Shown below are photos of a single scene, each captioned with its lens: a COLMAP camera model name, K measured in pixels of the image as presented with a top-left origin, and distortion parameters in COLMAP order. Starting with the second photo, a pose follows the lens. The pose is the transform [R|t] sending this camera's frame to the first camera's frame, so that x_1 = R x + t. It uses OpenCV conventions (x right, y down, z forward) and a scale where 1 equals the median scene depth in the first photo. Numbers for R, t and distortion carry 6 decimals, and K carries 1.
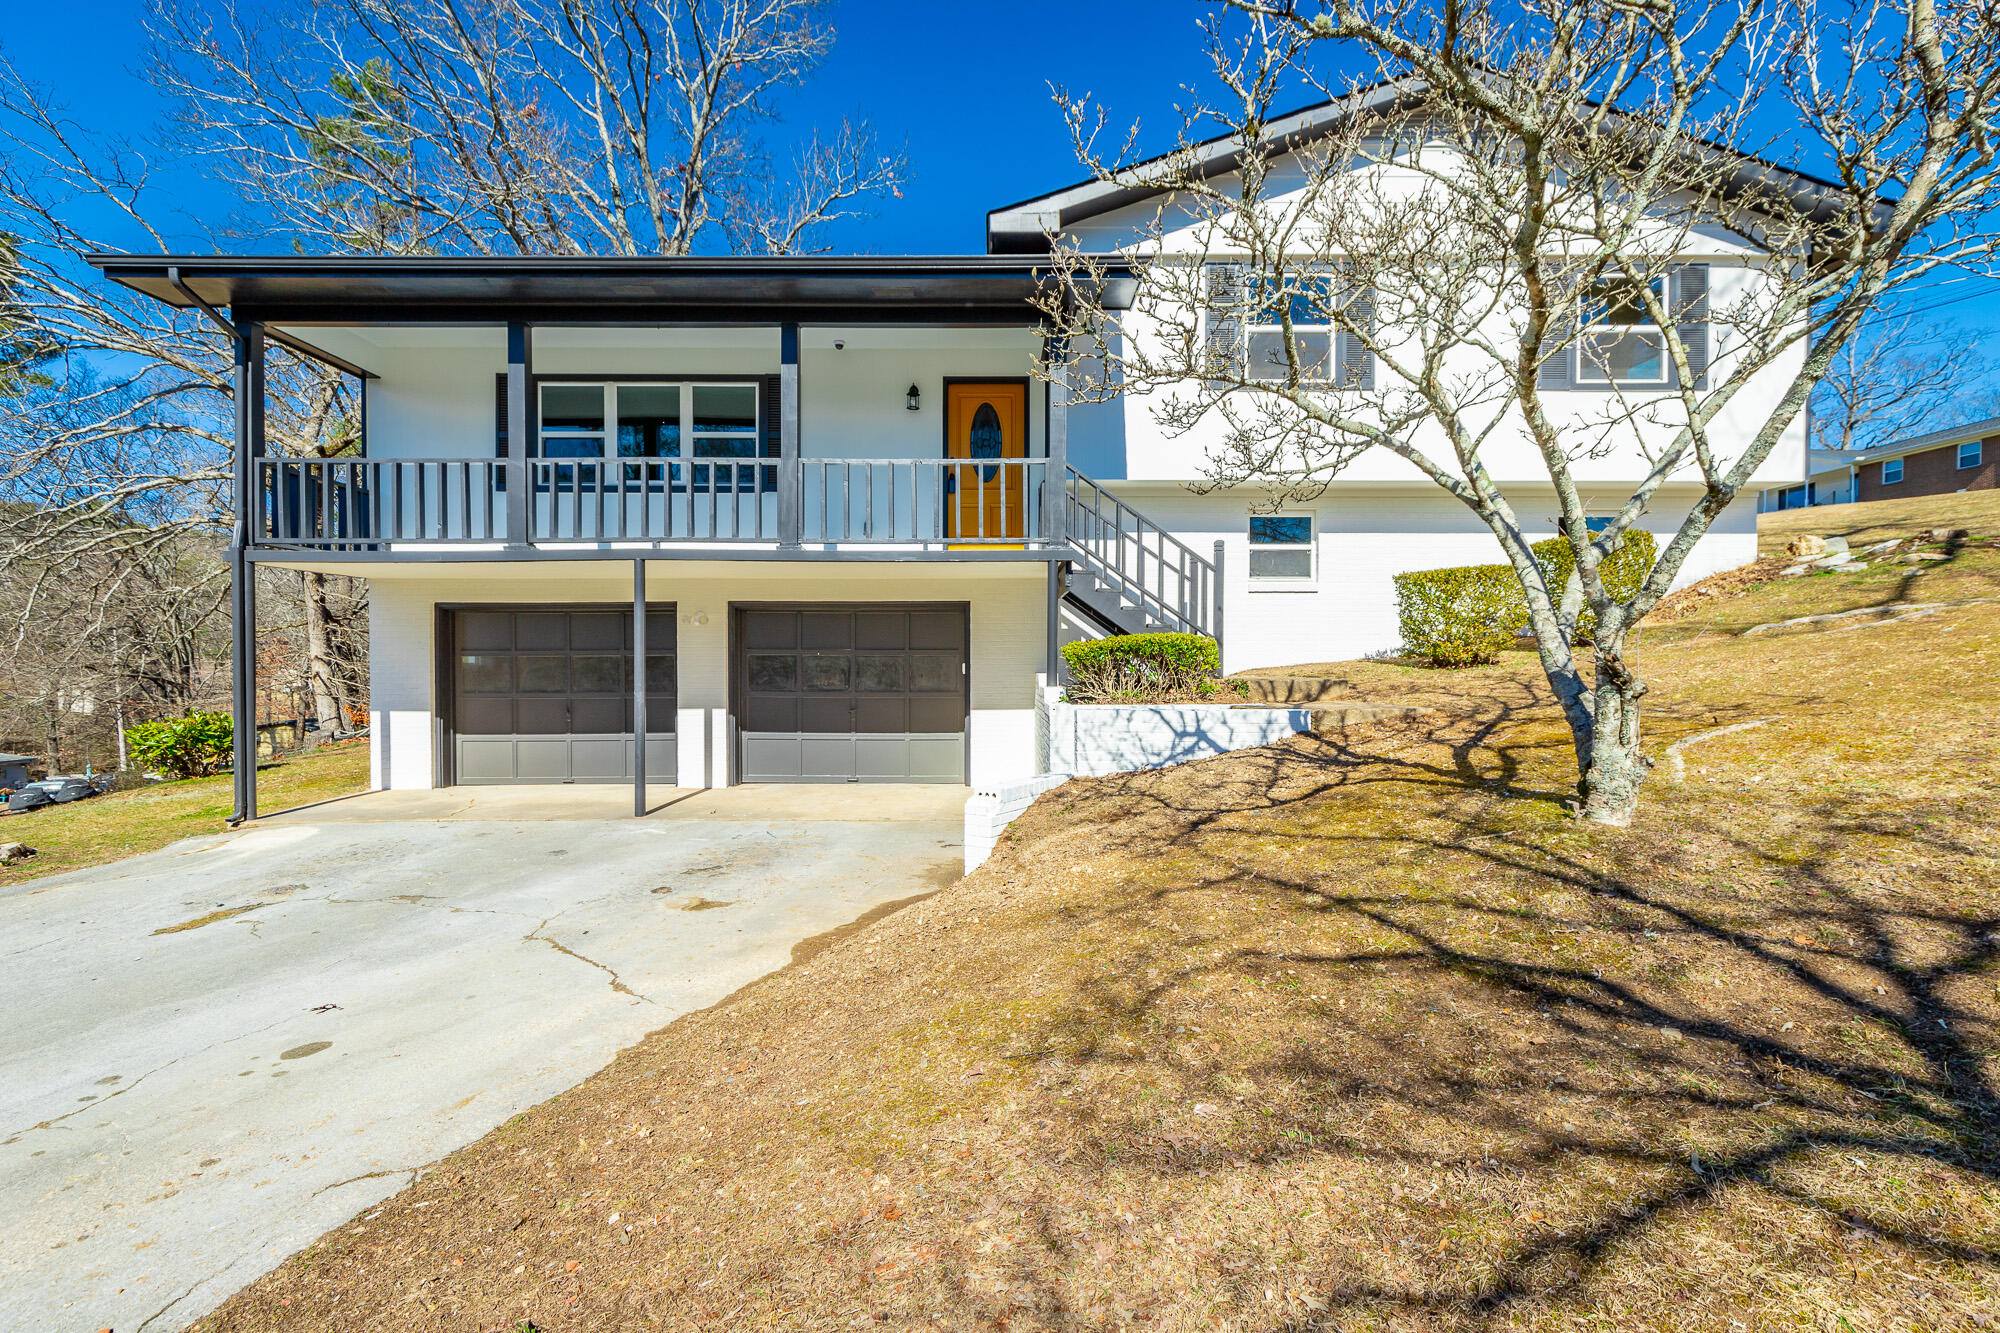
lens RADIAL K [[935.2, 0, 998.9], [0, 935.2, 675.7], [0, 0, 1]] dist [0.002626, 0.000299]
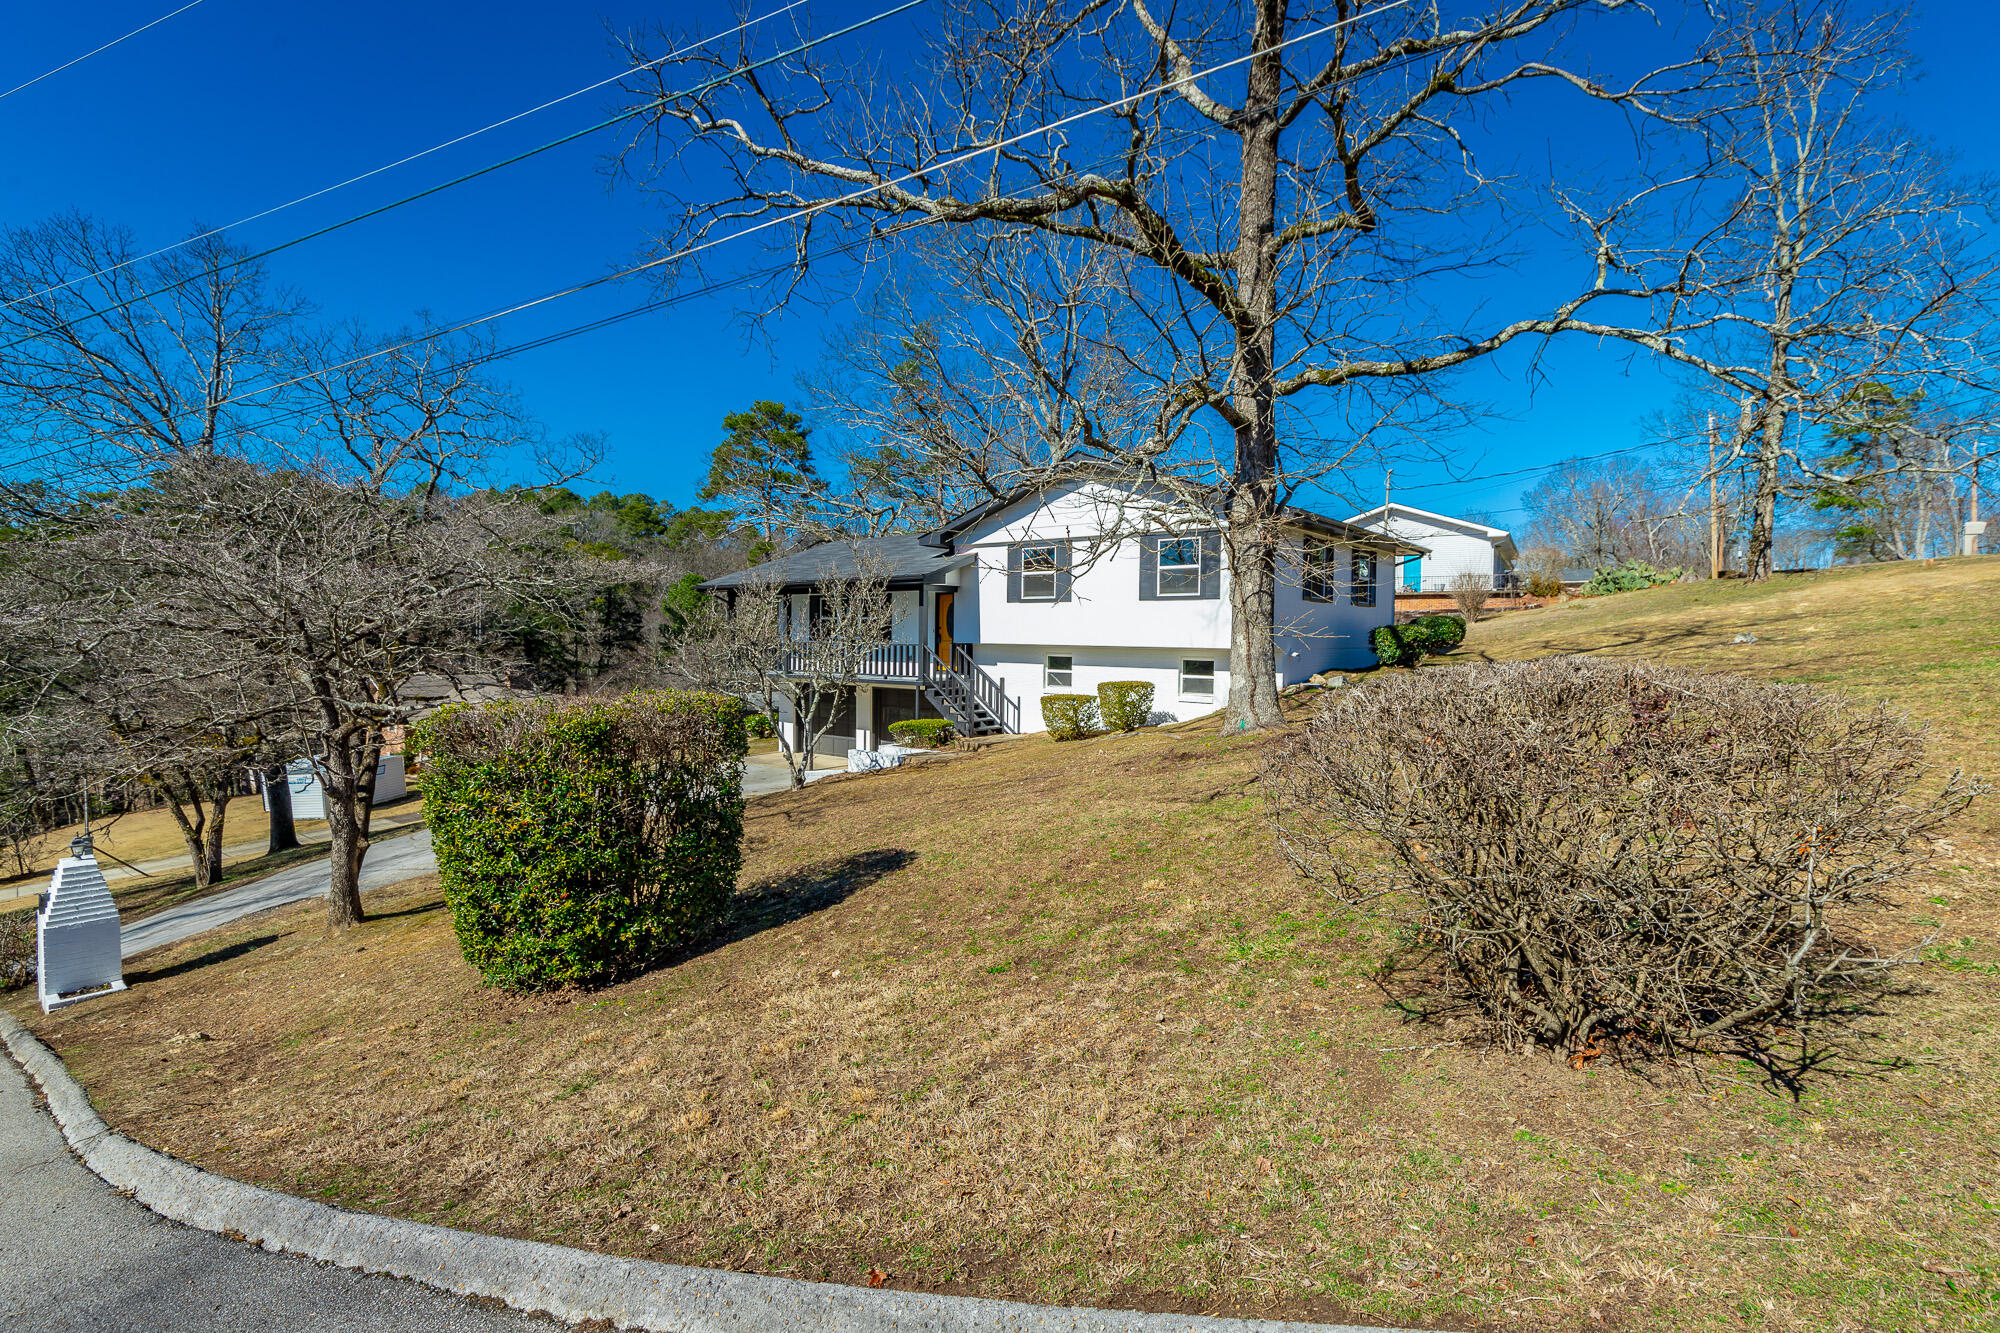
lens RADIAL K [[941.4, 0, 1009.3], [0, 941.4, 688.1], [0, 0, 1]] dist [0.003841, 0.000581]
pose [[0.776815, 0.044401, -0.628162, 1.541817], [-0.012840, 0.998421, 0.054693, -0.216673], [0.629598, -0.034421, 0.776158, -0.675955]]
